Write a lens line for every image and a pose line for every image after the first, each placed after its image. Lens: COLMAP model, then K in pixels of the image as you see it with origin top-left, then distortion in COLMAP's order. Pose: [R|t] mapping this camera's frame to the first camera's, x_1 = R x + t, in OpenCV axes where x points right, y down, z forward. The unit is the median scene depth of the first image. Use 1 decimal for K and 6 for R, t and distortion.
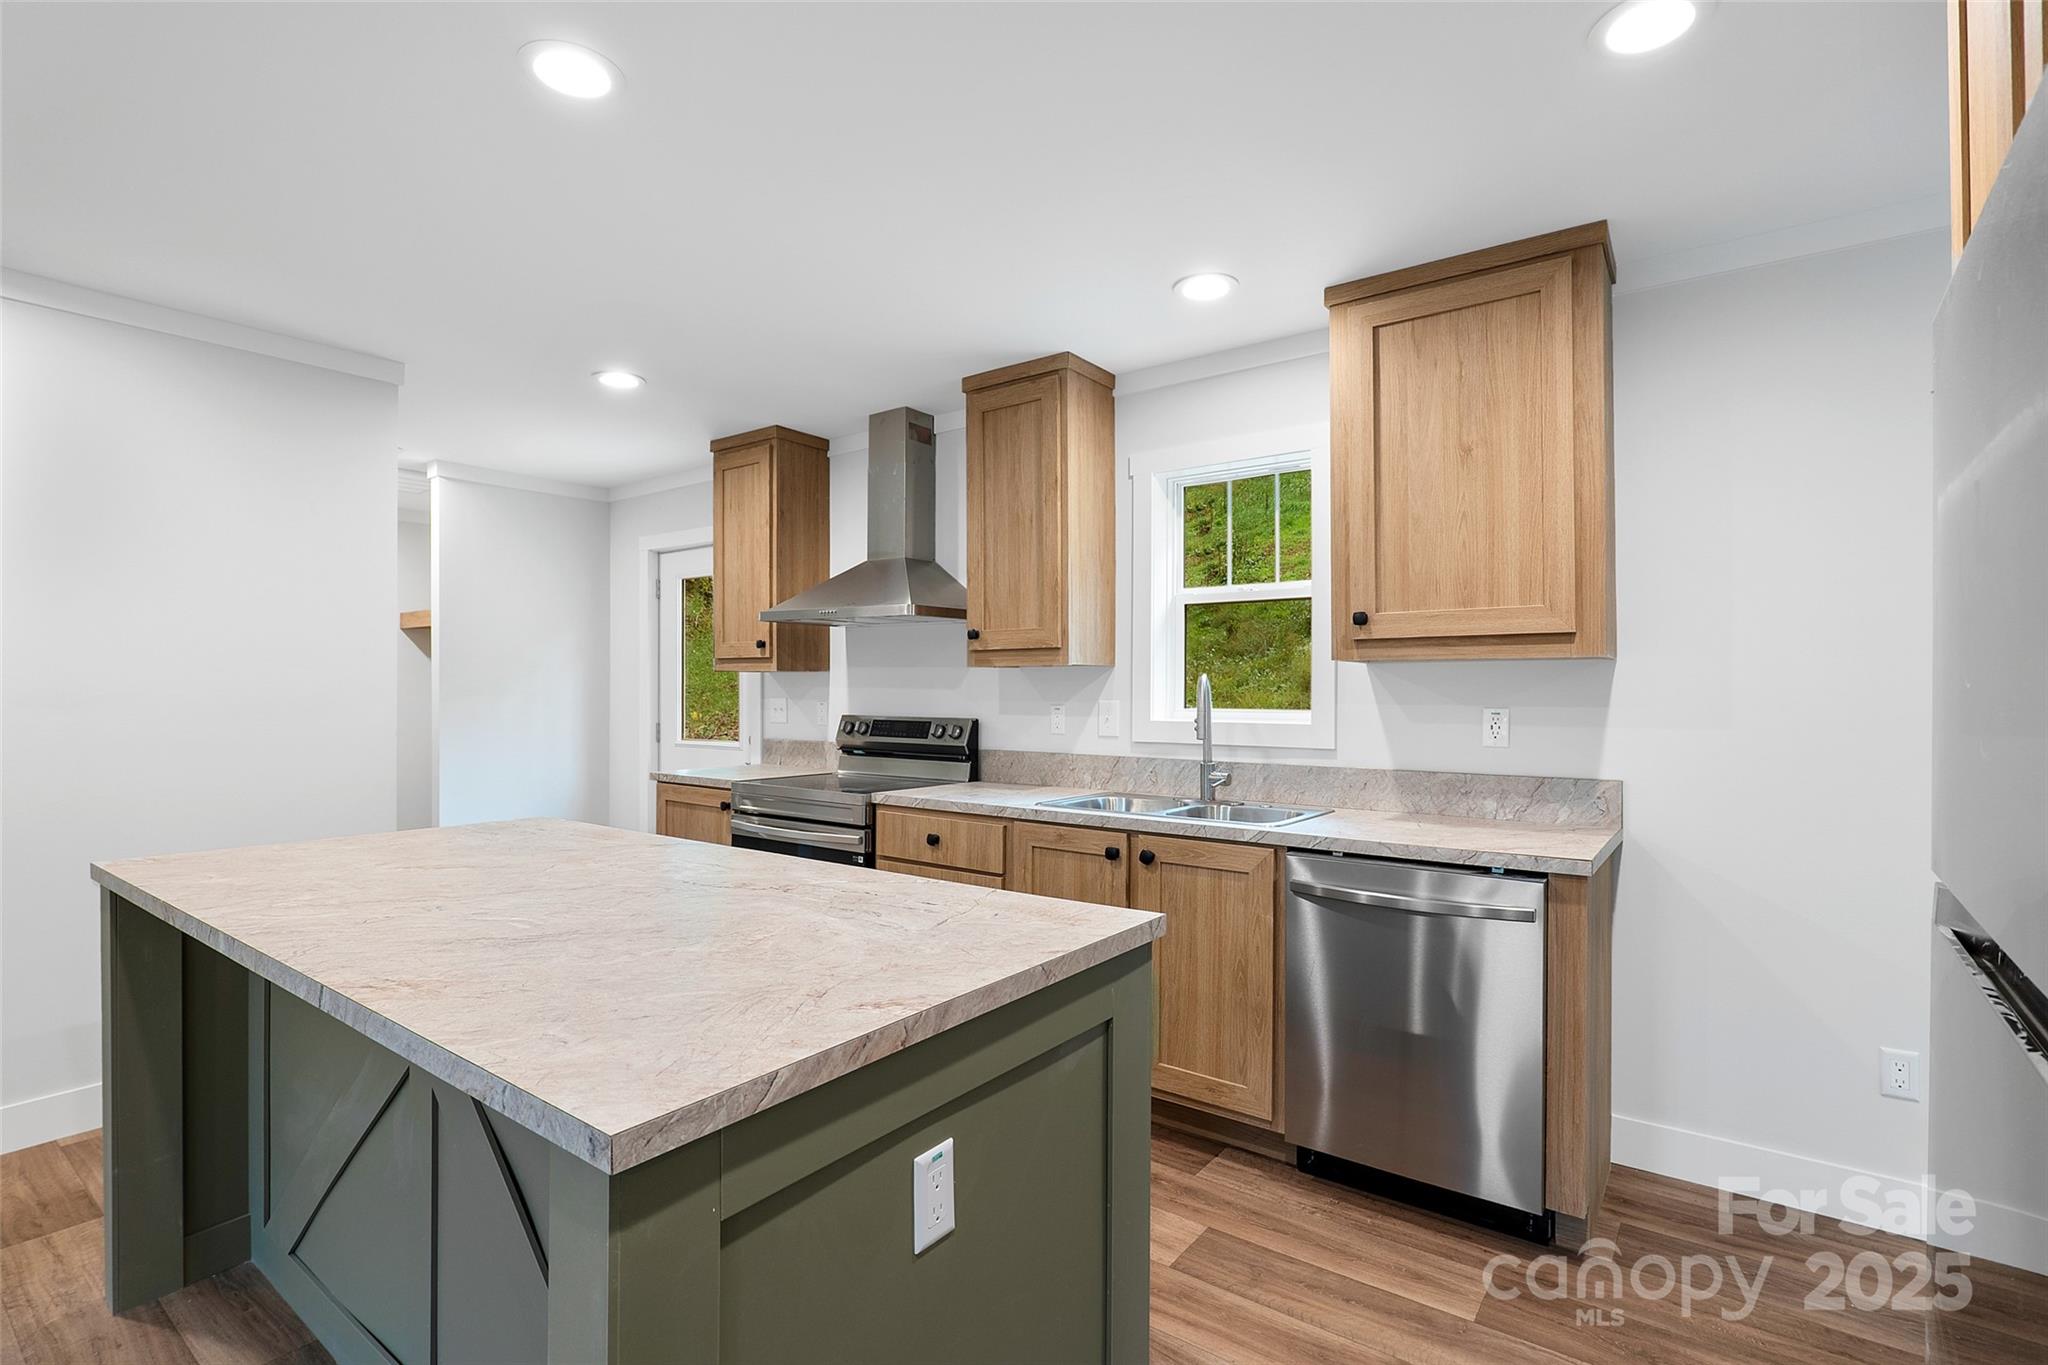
lens RADIAL K [[972.8, 0, 1024.0], [0, 972.8, 691.2], [0, 0, 1]] dist [-0.003432, 0.000152]
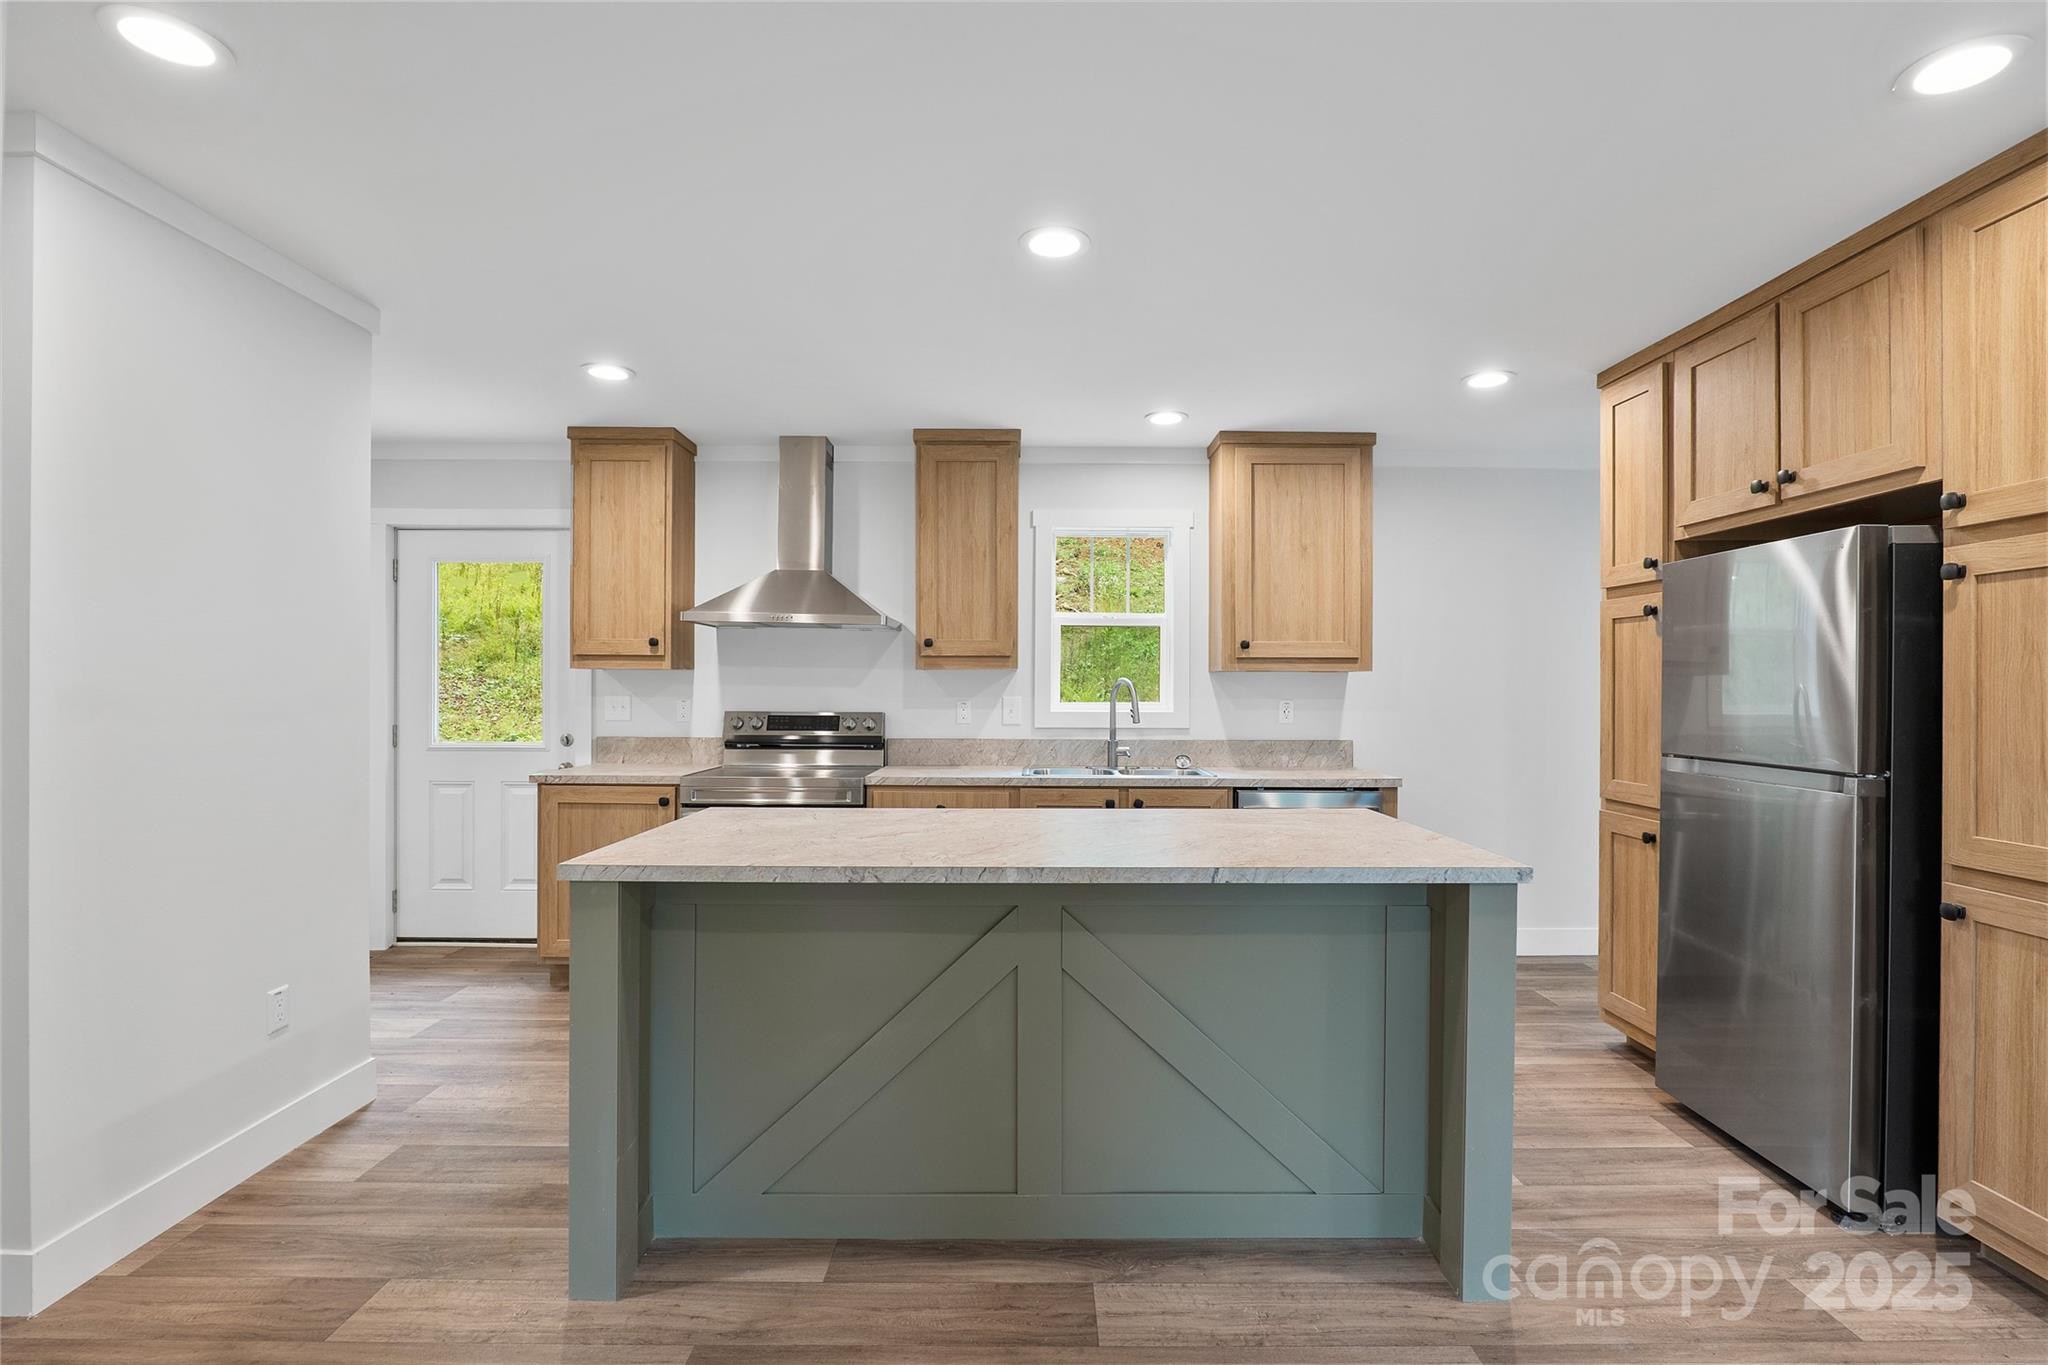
lens RADIAL K [[959.9, 0, 1030.6], [0, 959.9, 689.6], [0, 0, 1]] dist [-0.001699, -0.000205]
pose [[0.799289, 0.000996, 0.600947, -0.679326], [-0.002023, 0.999997, 0.001034, -0.001168], [-0.600944, -0.002043, 0.799289, -0.039149]]
